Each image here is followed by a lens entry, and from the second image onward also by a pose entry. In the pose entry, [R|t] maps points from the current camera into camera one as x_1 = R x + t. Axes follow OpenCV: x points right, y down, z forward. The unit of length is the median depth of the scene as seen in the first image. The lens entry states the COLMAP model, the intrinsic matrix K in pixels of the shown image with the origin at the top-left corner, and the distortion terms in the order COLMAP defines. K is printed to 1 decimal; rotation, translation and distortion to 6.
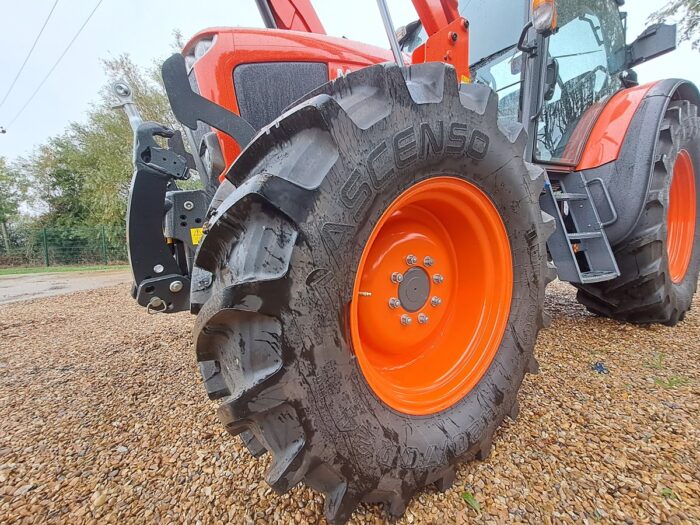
lens RADIAL K [[275.5, 0, 348.7], [0, 275.5, 263.9], [0, 0, 1]] dist [-0.003020, 0.000392]
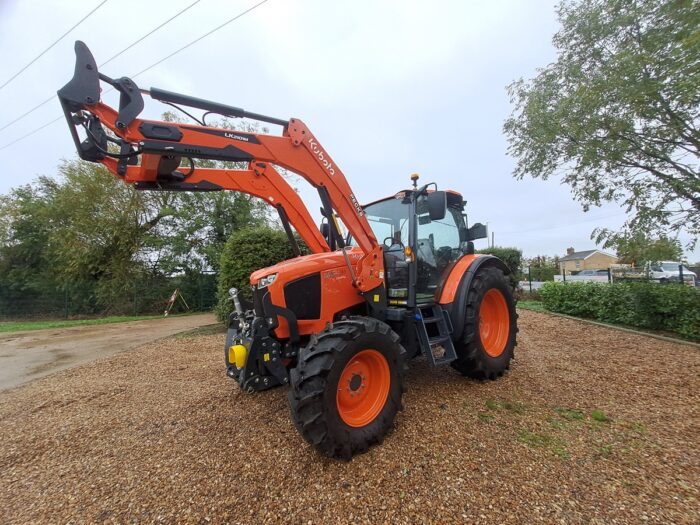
lens RADIAL K [[275.5, 0, 345.1], [0, 275.5, 264.7], [0, 0, 1]] dist [-0.003020, 0.000392]
pose [[0.991262, 0.013058, 0.131257, -0.102137], [0.005379, 0.990258, -0.139139, -0.281693], [-0.131795, 0.138630, 0.981536, -0.768994]]
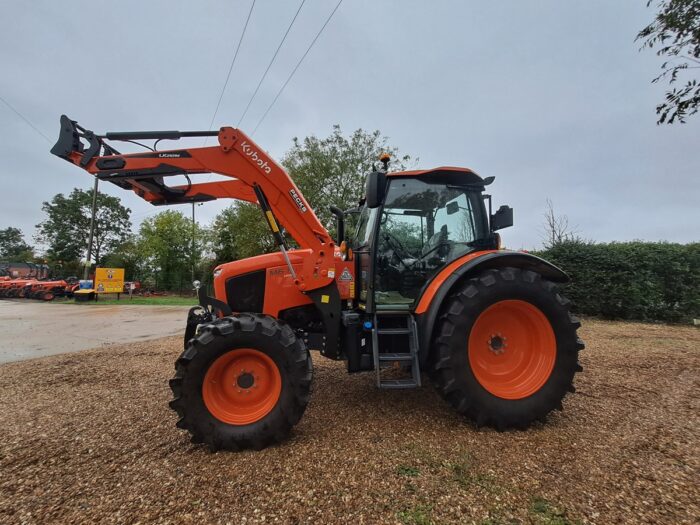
lens RADIAL K [[275.5, 0, 349.5], [0, 275.5, 263.7], [0, 0, 1]] dist [-0.003020, 0.000392]
pose [[0.926013, 0.025158, -0.376651, 0.878296], [-0.076062, 0.989747, -0.120892, -0.325815], [0.369748, 0.140596, 0.918433, -0.541479]]
